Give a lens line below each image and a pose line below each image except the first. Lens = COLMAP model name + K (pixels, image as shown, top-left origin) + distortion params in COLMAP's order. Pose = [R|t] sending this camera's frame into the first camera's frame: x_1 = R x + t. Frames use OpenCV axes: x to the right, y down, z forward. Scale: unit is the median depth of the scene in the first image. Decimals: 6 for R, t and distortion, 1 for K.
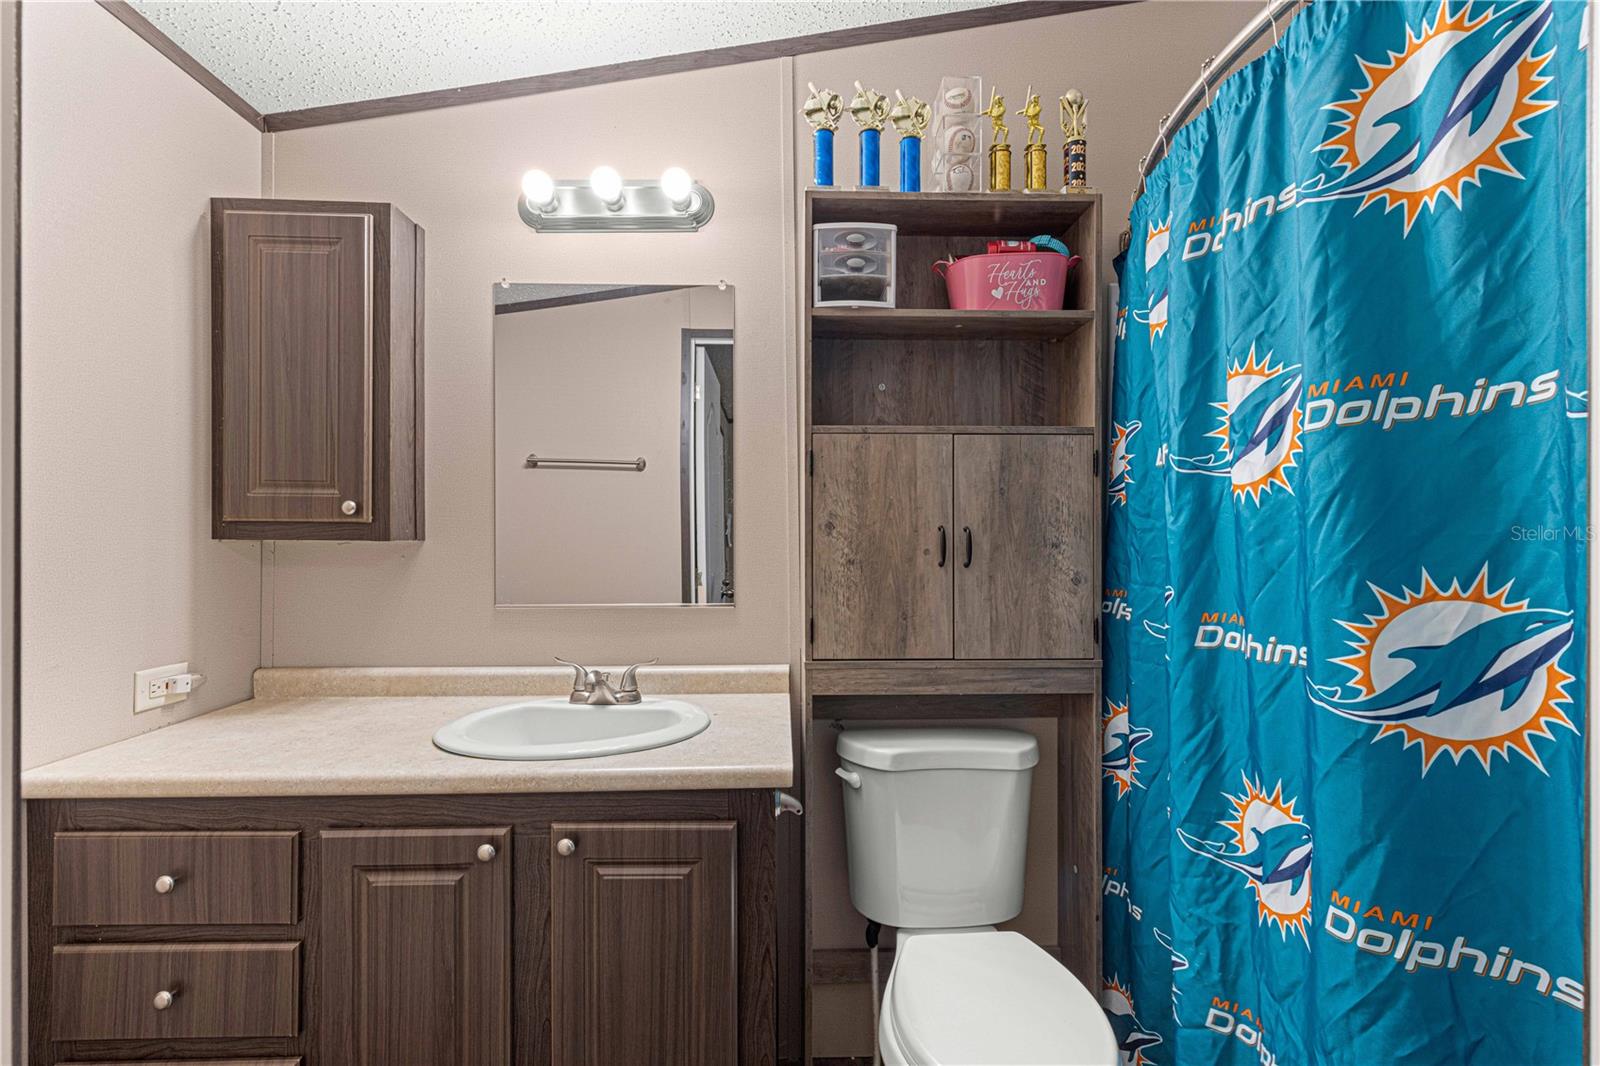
lens RADIAL K [[700.6, 0, 801.9], [0, 700.6, 550.4], [0, 0, 1]] dist [-0.001478, 0.005563]
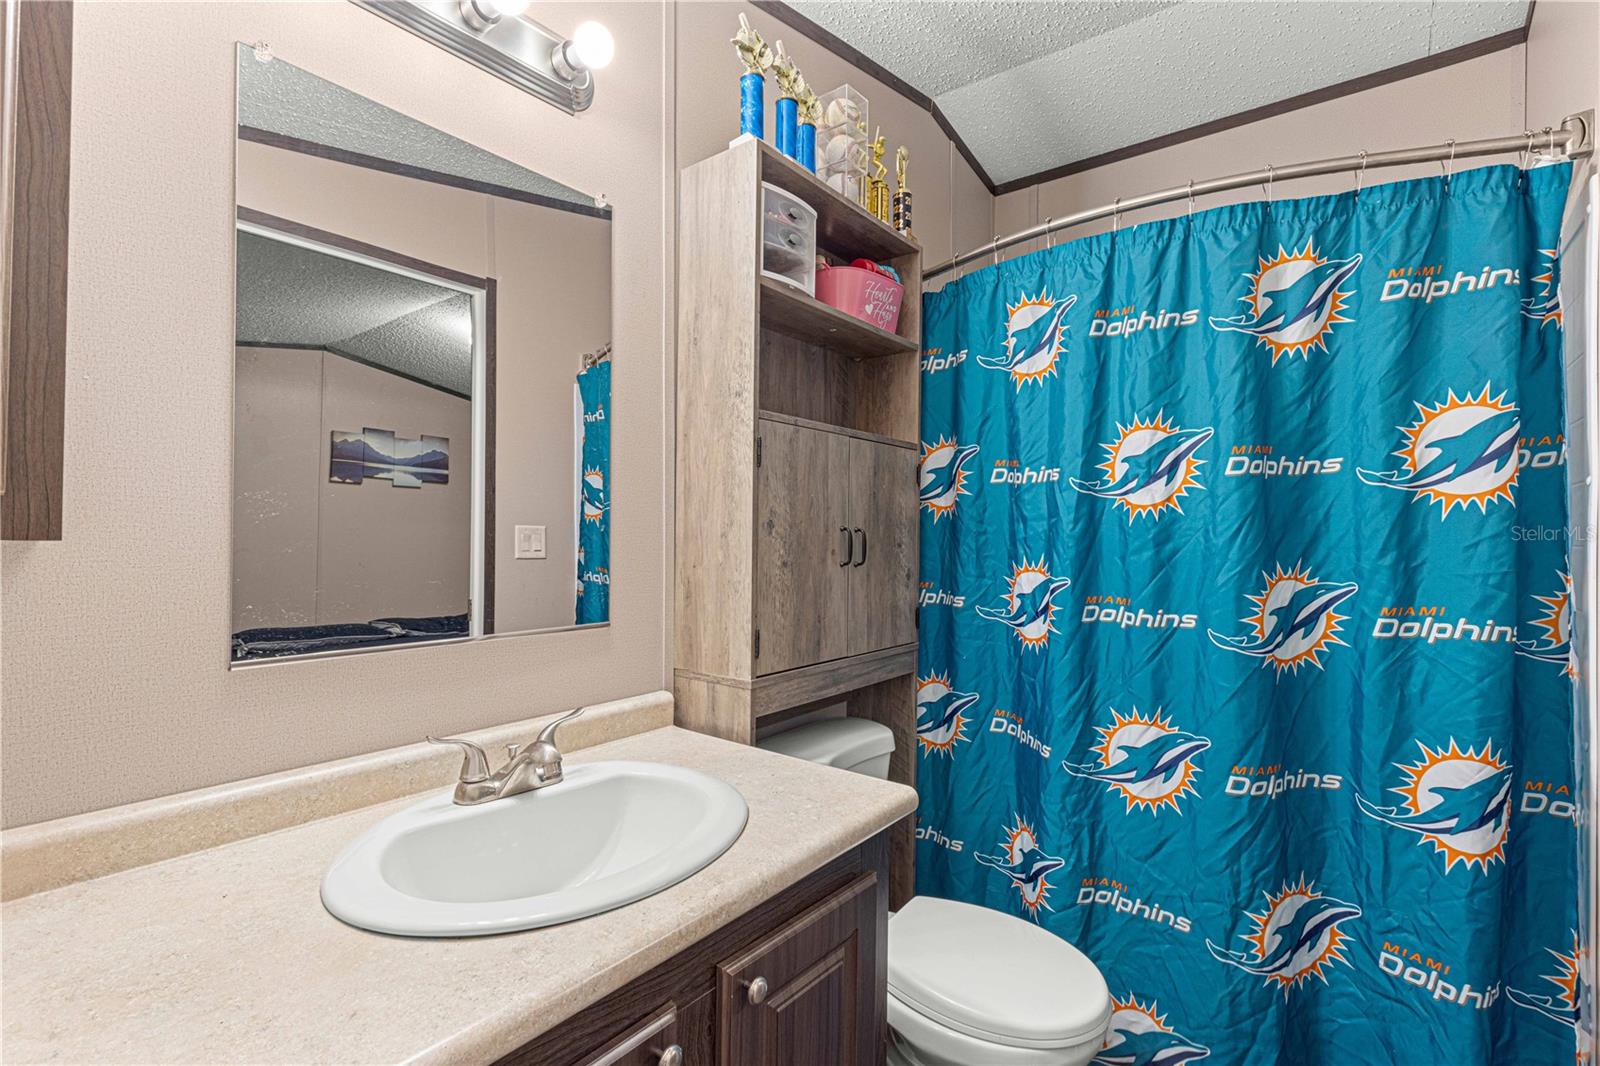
lens RADIAL K [[714.0, 0, 800.3], [0, 714.0, 539.0], [0, 0, 1]] dist [0.004620, -0.000103]
pose [[0.659439, 0.004228, 0.751746, -0.840424], [0.000751, 0.999980, -0.006284, -0.014229], [-0.751758, 0.004709, 0.659423, 0.506584]]
